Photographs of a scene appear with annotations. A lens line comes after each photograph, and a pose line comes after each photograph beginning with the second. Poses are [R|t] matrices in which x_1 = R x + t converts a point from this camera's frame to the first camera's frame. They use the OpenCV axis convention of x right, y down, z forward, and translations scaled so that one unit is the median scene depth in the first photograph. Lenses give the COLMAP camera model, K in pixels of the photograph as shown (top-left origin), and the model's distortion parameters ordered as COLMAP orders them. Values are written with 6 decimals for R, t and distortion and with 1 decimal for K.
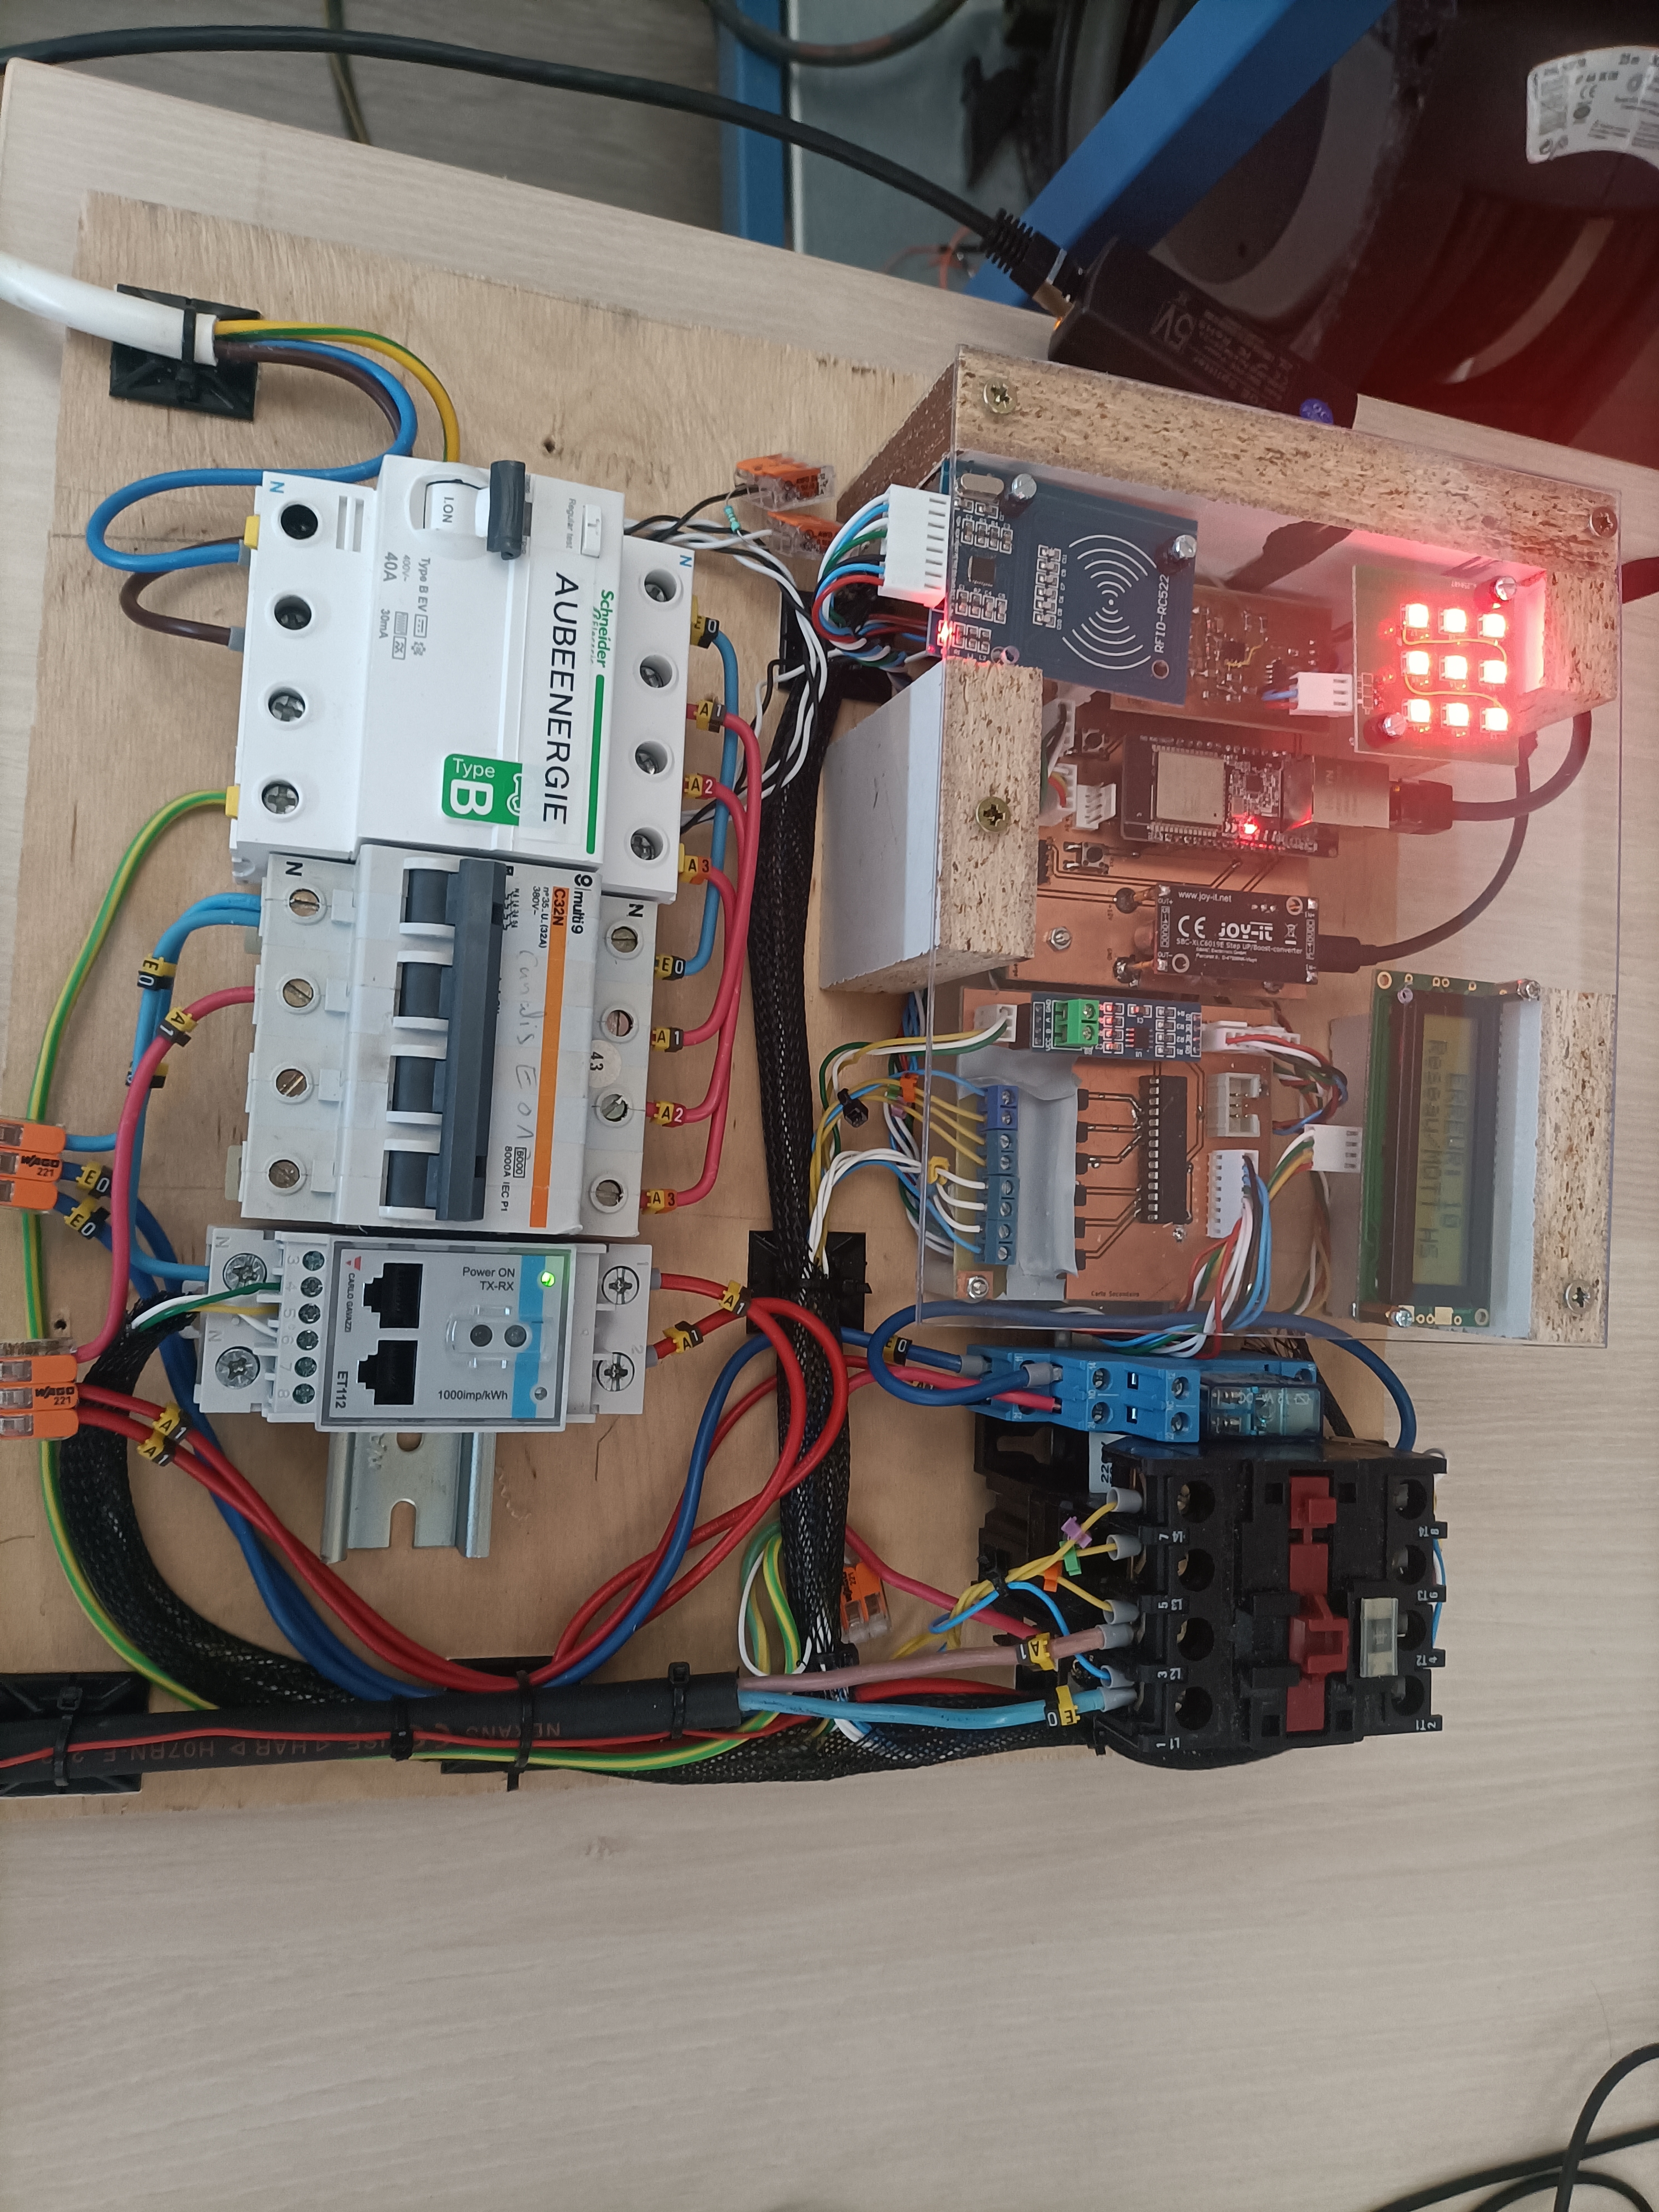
lens RADIAL K [[1657.4, 0, 829.5], [0, 1657.4, 1106.0], [0, 0, 1]] dist [0.017443, -0.060586]
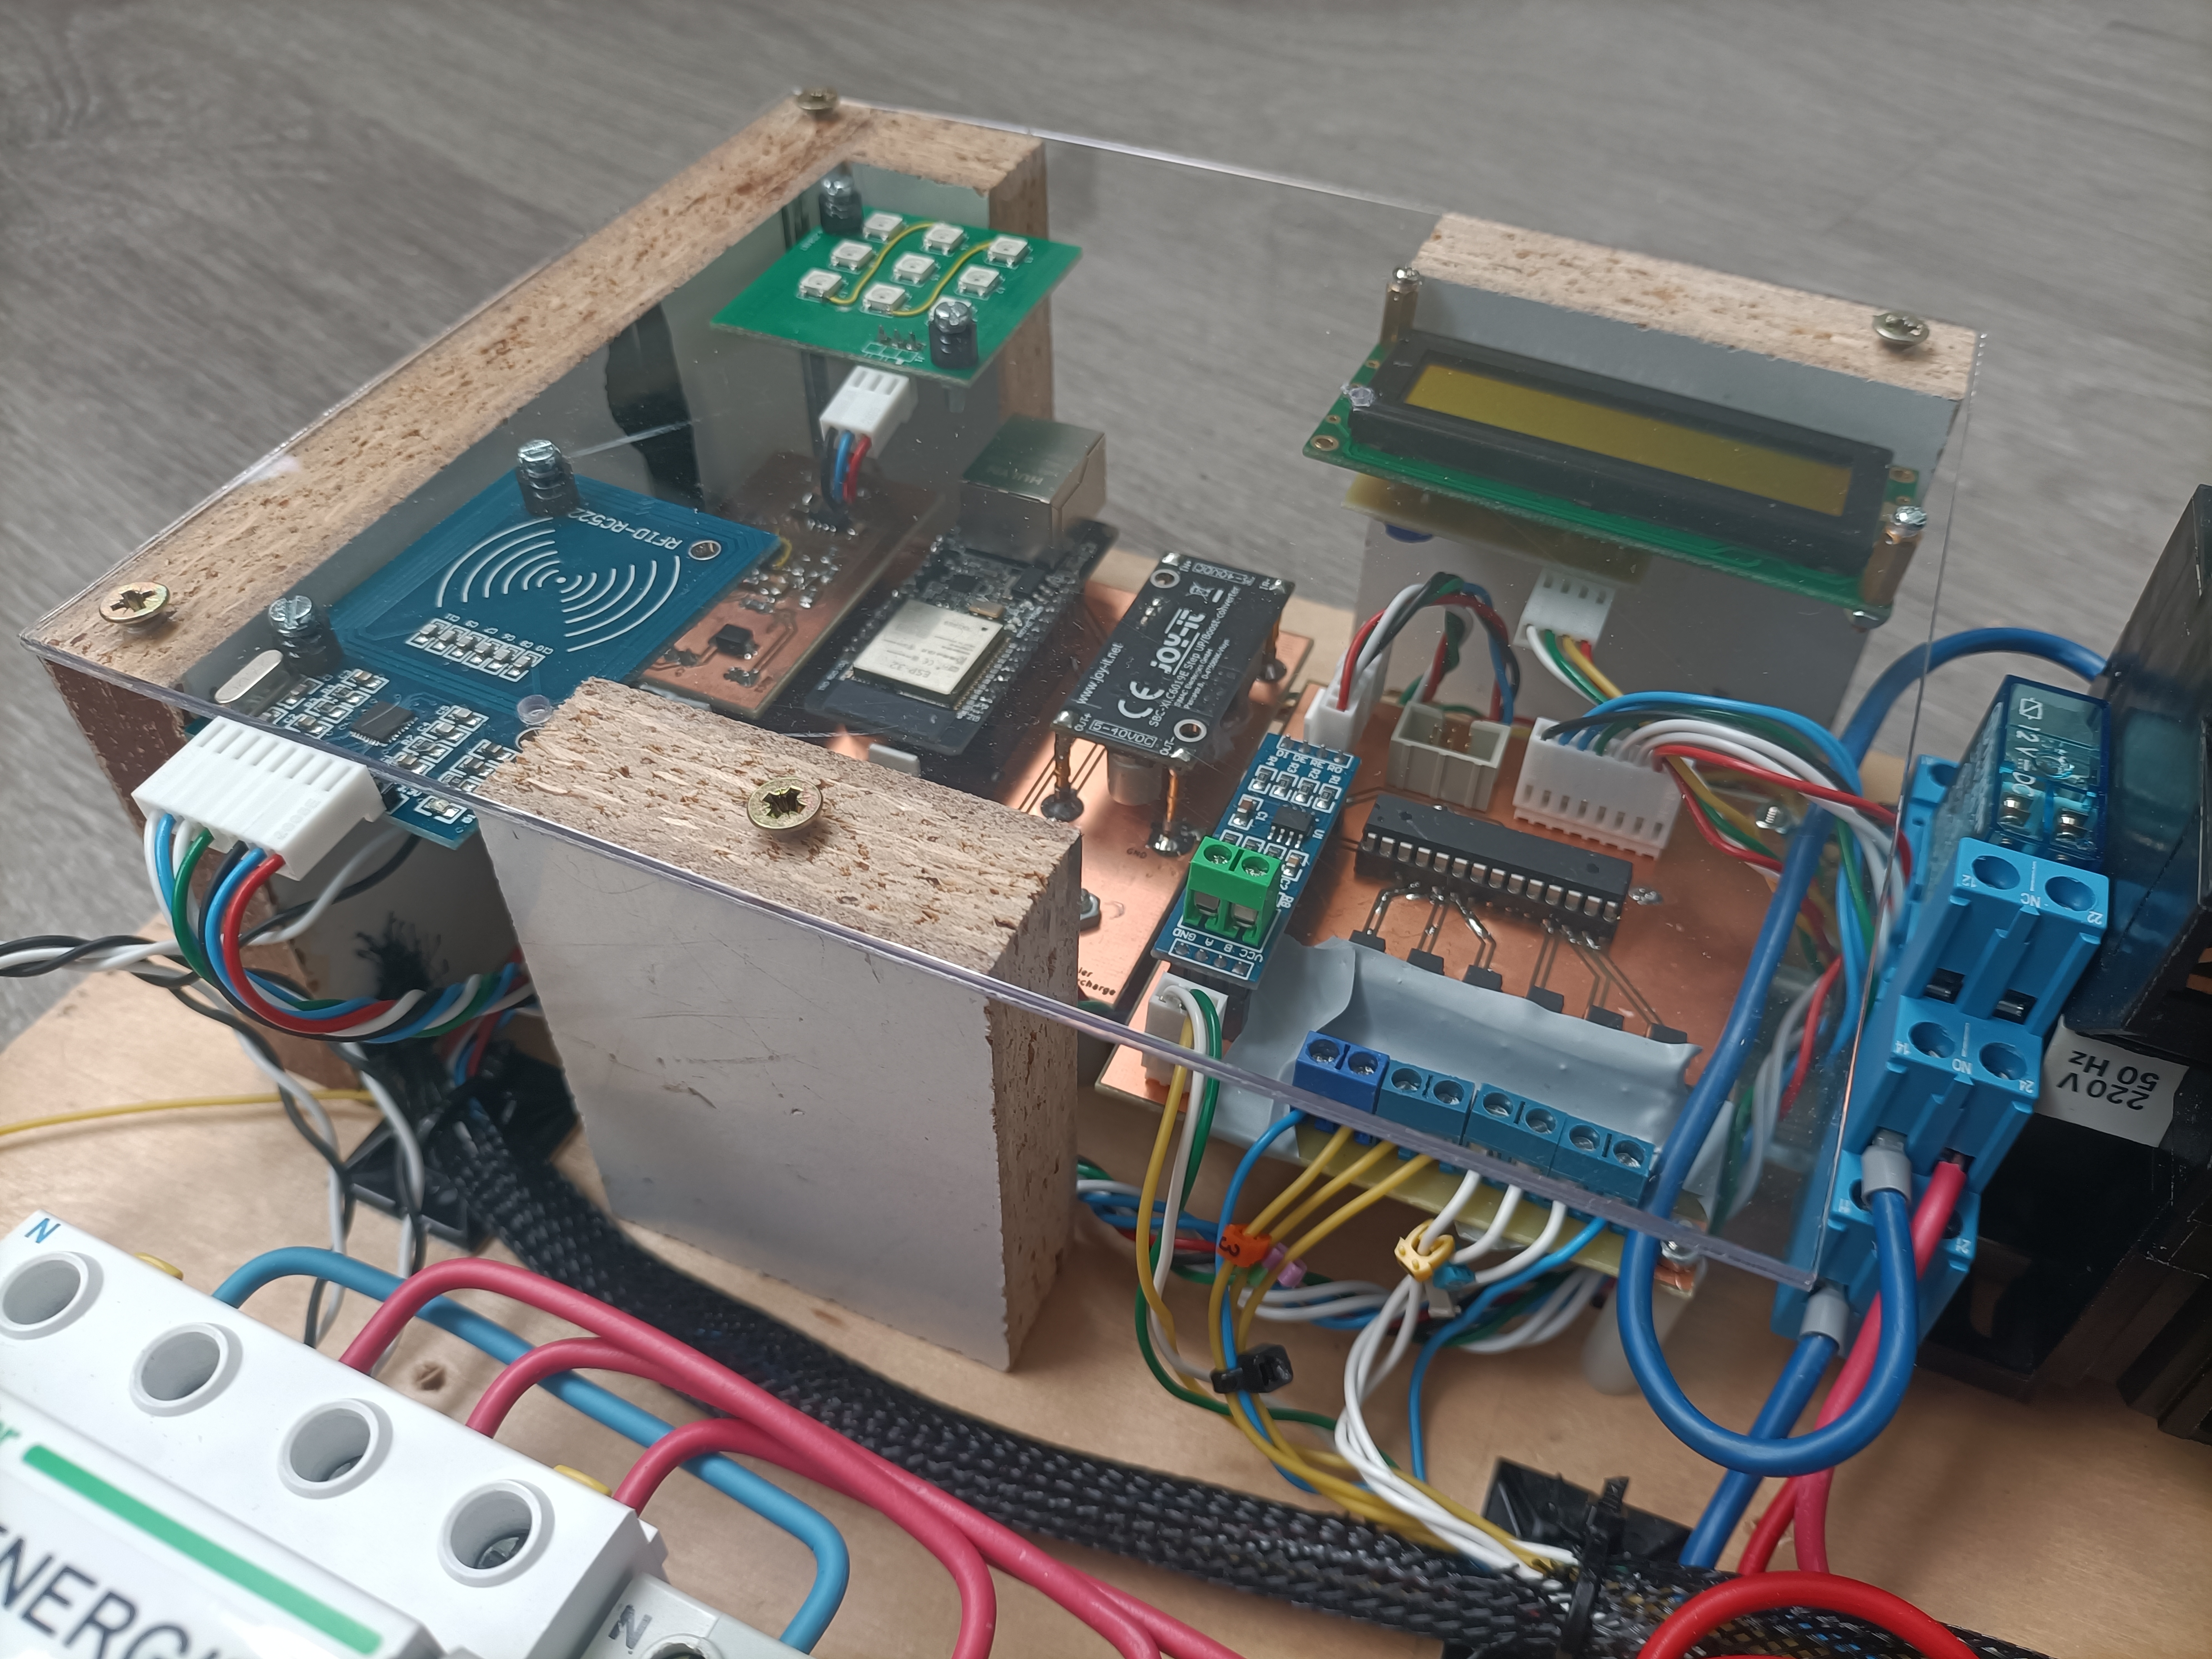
lens RADIAL K [[1657.4, 0, 1106.0], [0, 1657.4, 829.5], [0, 0, 1]] dist [0.017443, -0.060586]
pose [[0.351007, -0.839754, 0.414255, -0.071182], [0.934111, 0.283297, -0.217208, 0.023282], [0.065044, 0.463201, 0.883863, 0.500991]]
